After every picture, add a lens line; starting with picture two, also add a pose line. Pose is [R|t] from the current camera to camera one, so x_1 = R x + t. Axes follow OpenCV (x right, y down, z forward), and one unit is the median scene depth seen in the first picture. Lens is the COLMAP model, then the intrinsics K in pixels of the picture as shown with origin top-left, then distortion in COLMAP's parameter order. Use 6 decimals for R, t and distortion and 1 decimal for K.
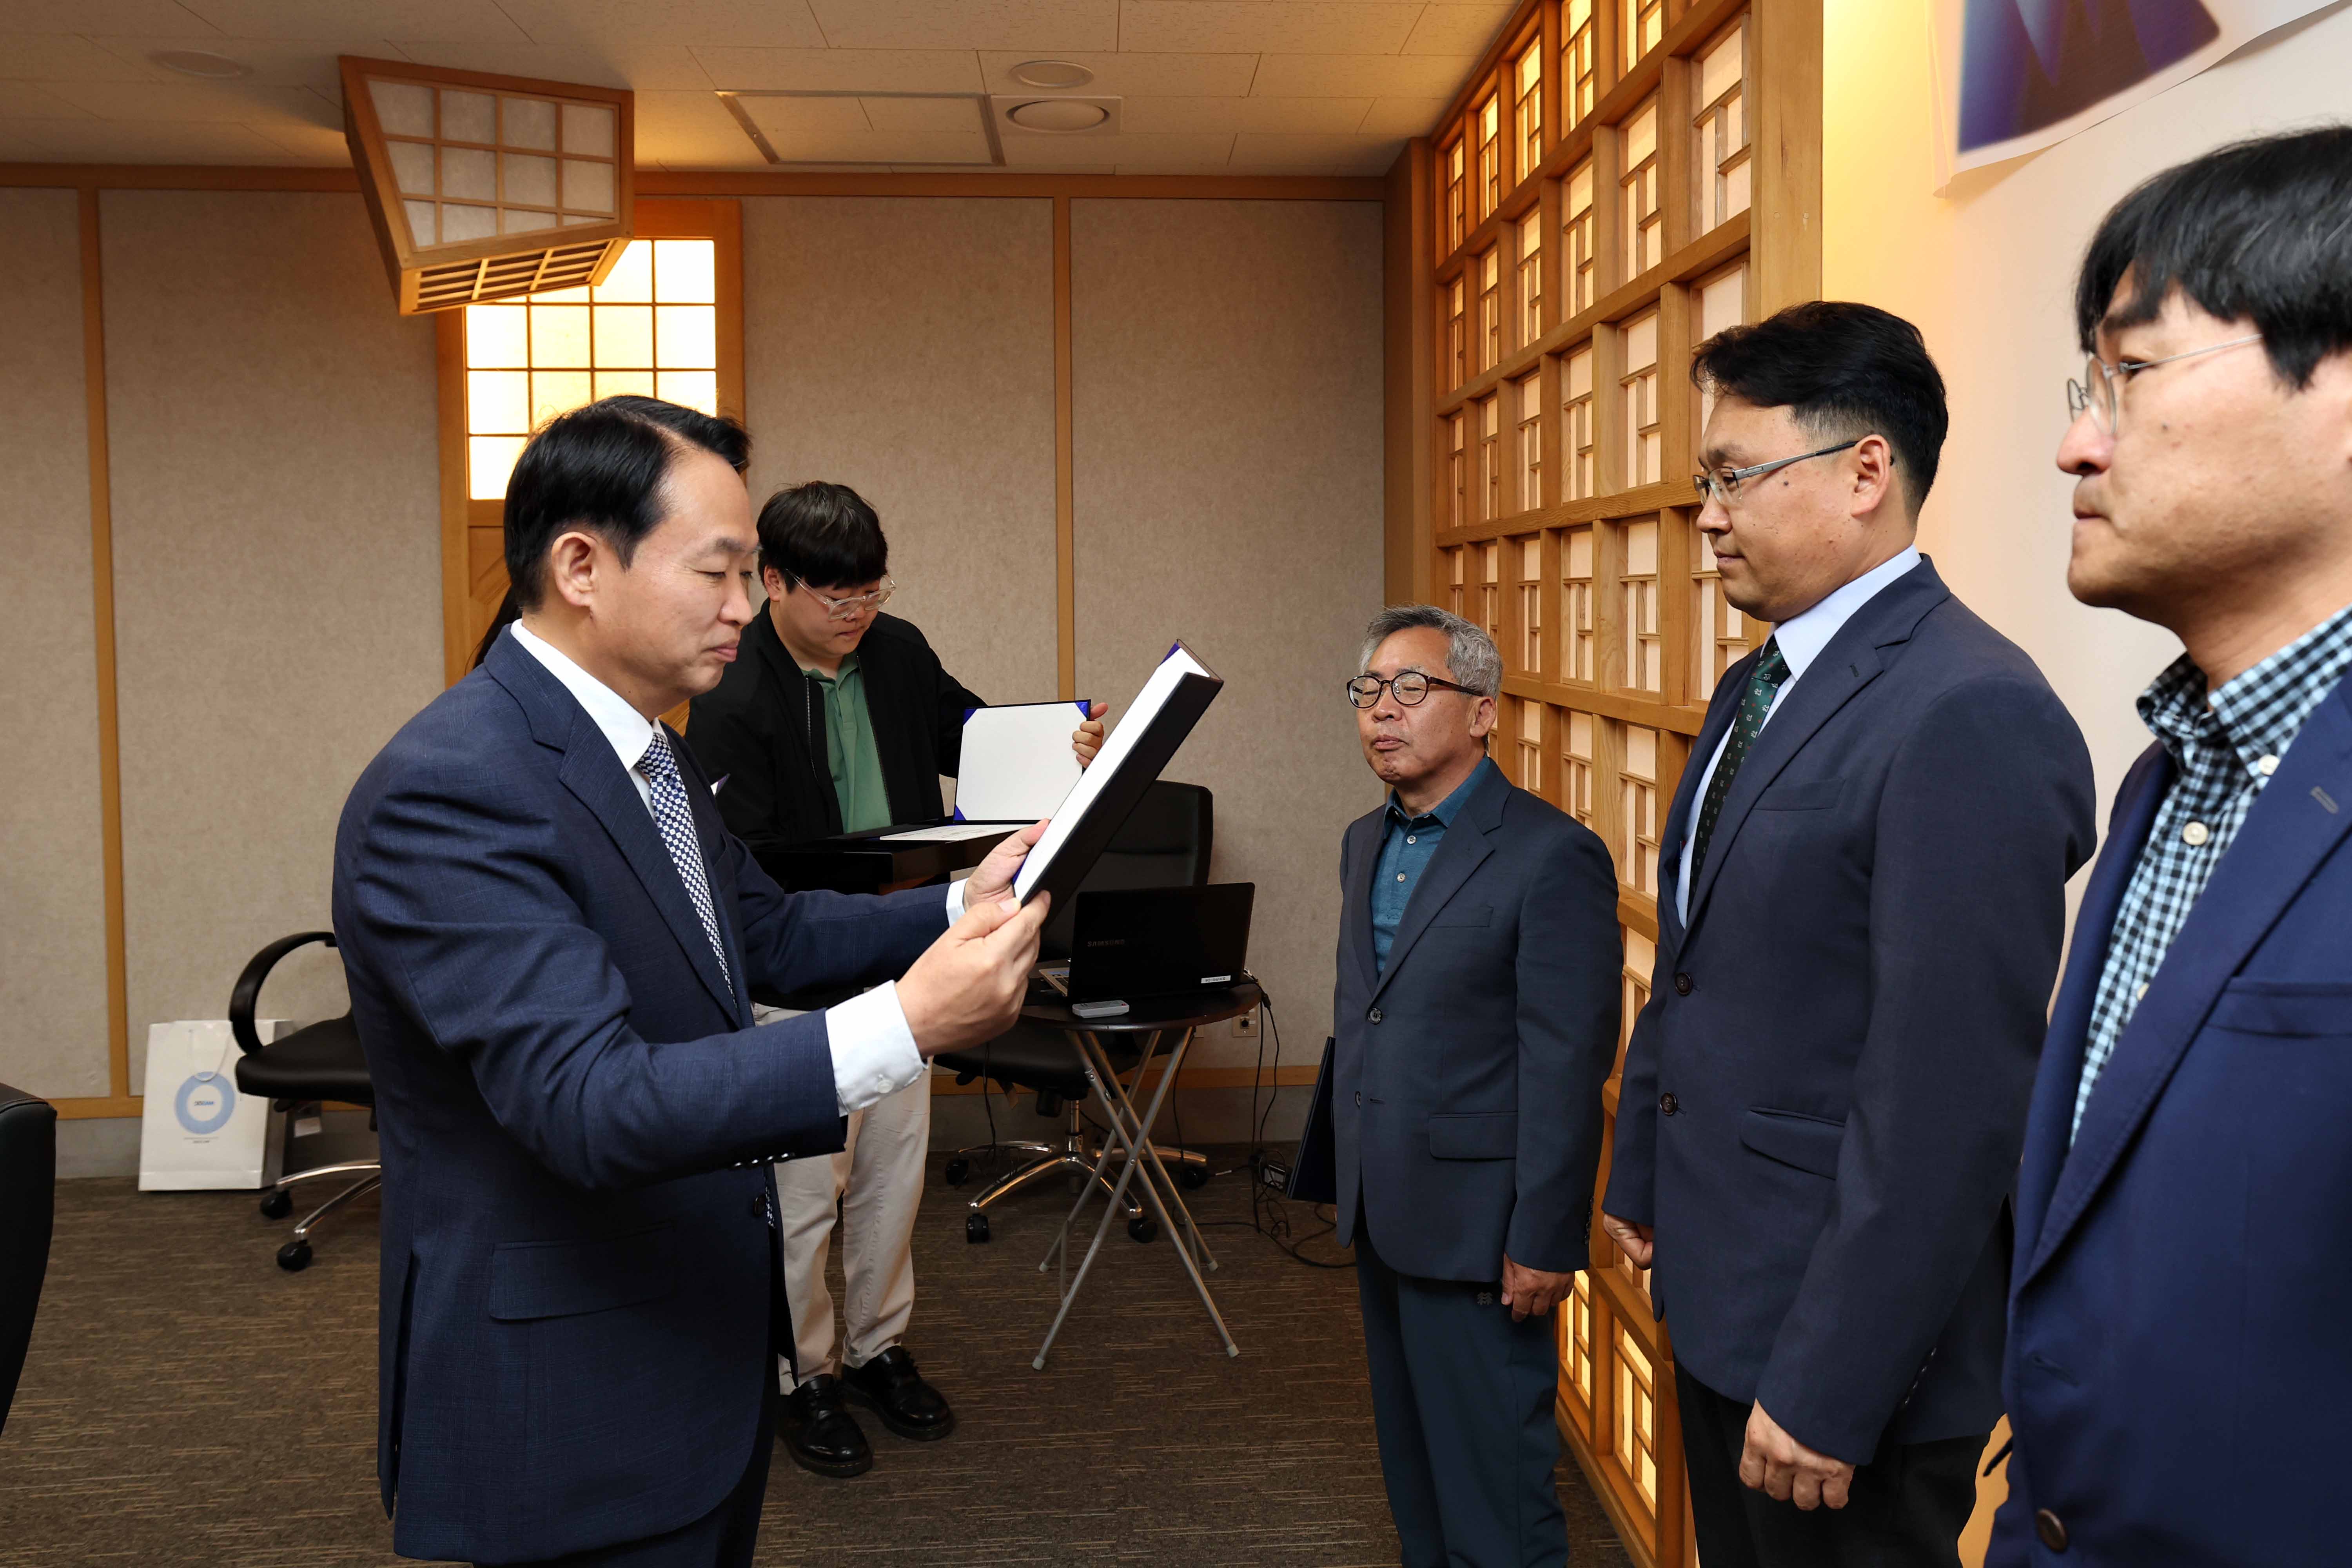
lens RADIAL K [[1560.3, 0, 1208.4], [0, 1560.3, 658.2], [0, 0, 1]] dist [0.004886, 0.009117]
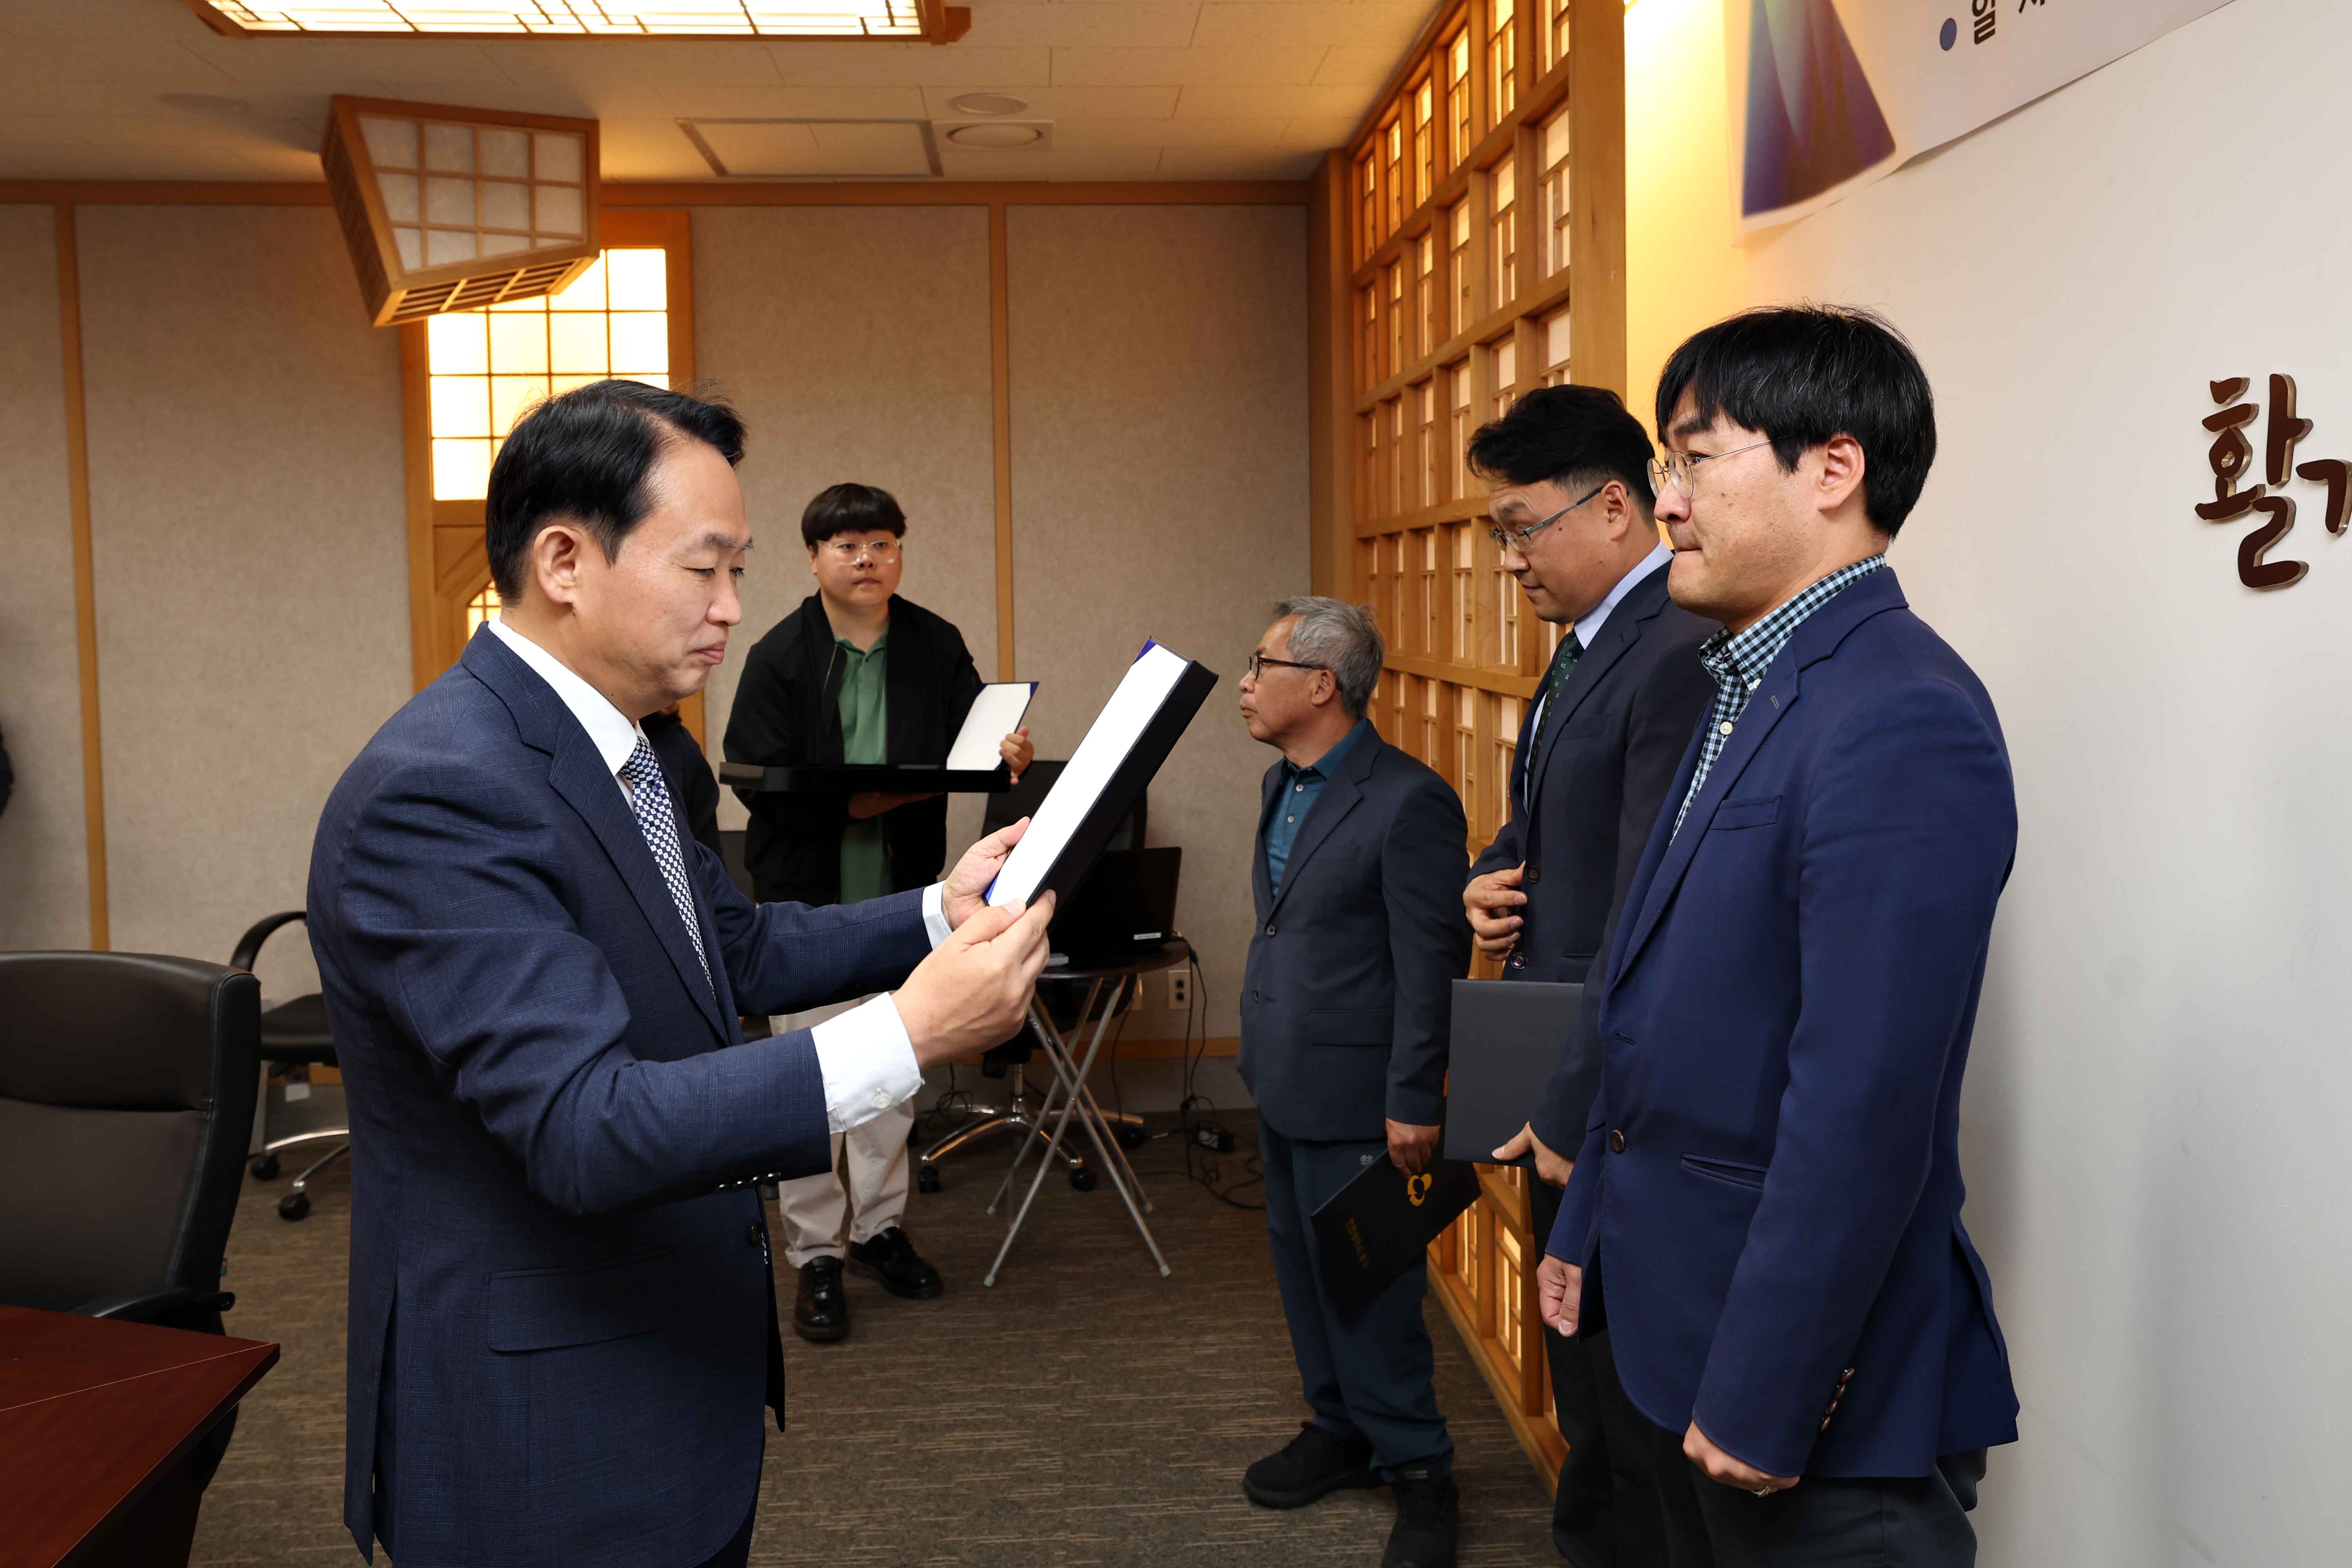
lens RADIAL K [[1752.8, 0, 1161.0], [0, 1752.8, 676.0], [0, 0, 1]] dist [-0.001584, 0.043528]
pose [[0.999965, -0.008119, 0.002191, 0.011366], [0.008094, 0.999902, 0.011413, 0.007697], [-0.002283, -0.011395, 0.999932, -0.195719]]
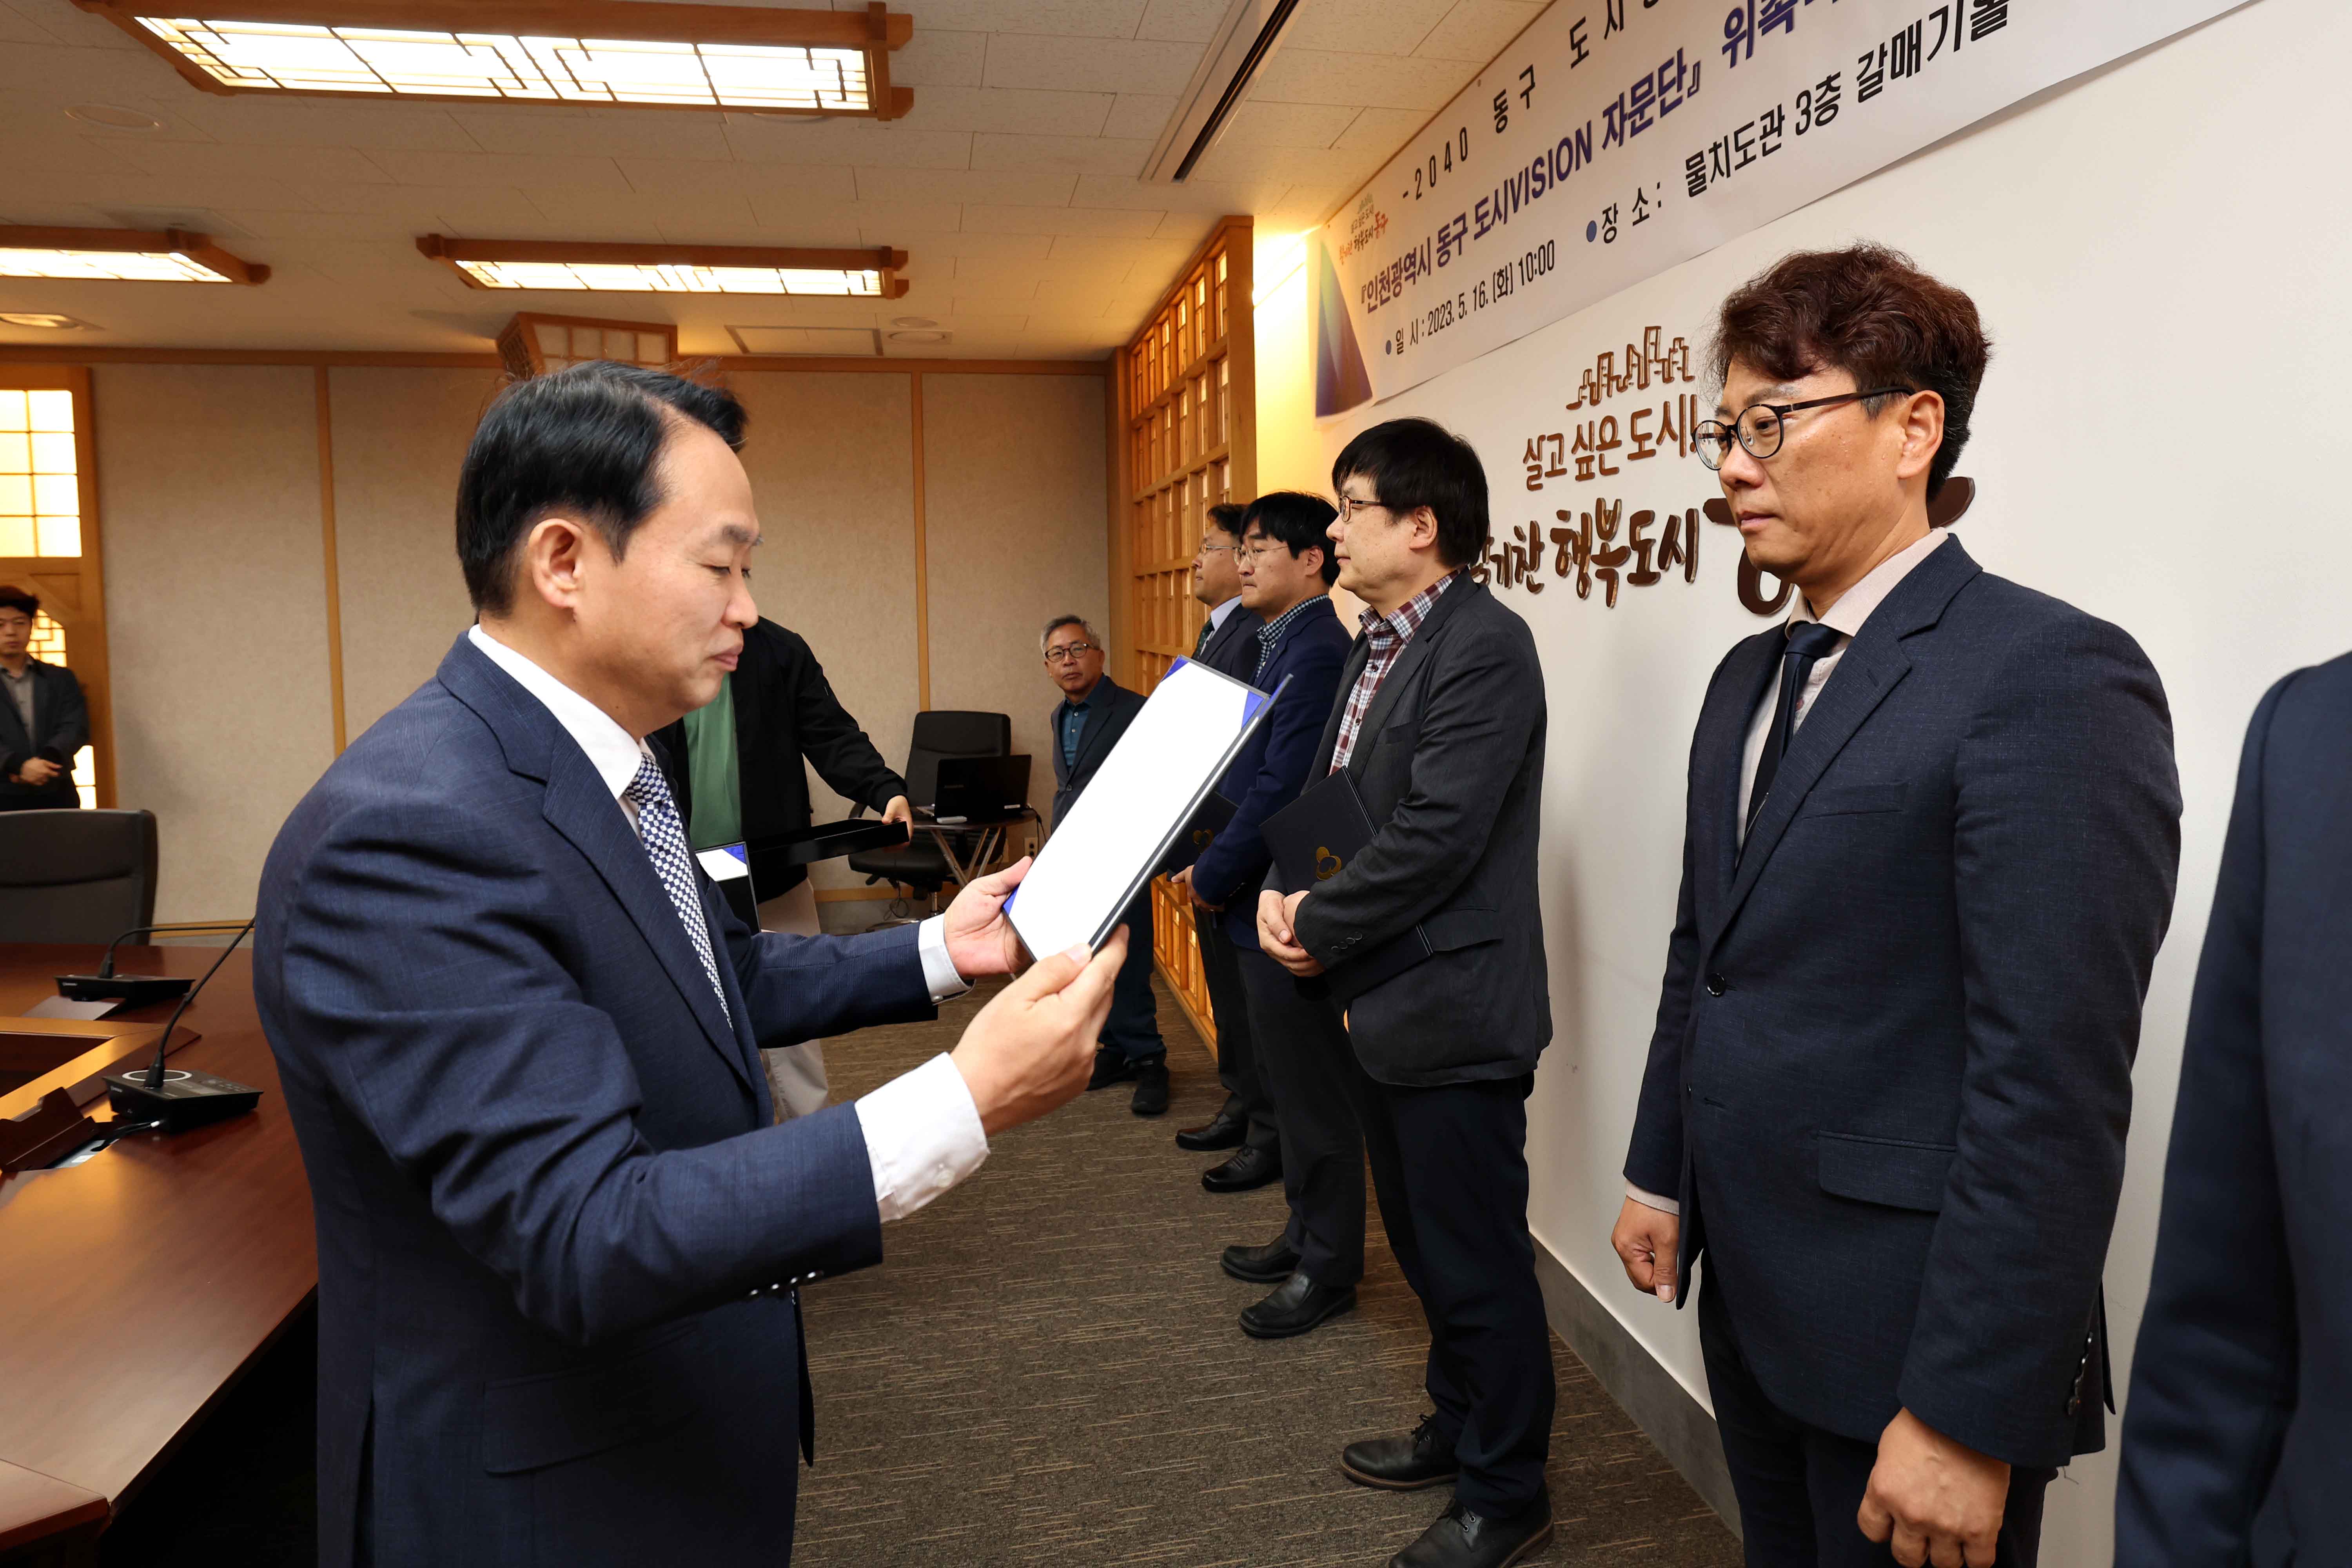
lens RADIAL K [[1324.7, 0, 1172.3], [0, 1324.7, 681.4], [0, 0, 1]] dist [-0.020929, 0.014686]
pose [[0.993026, -0.015831, 0.116825, 0.010472], [0.013614, 0.999712, 0.019751, 0.019883], [-0.117105, -0.018023, 0.992956, -0.530140]]
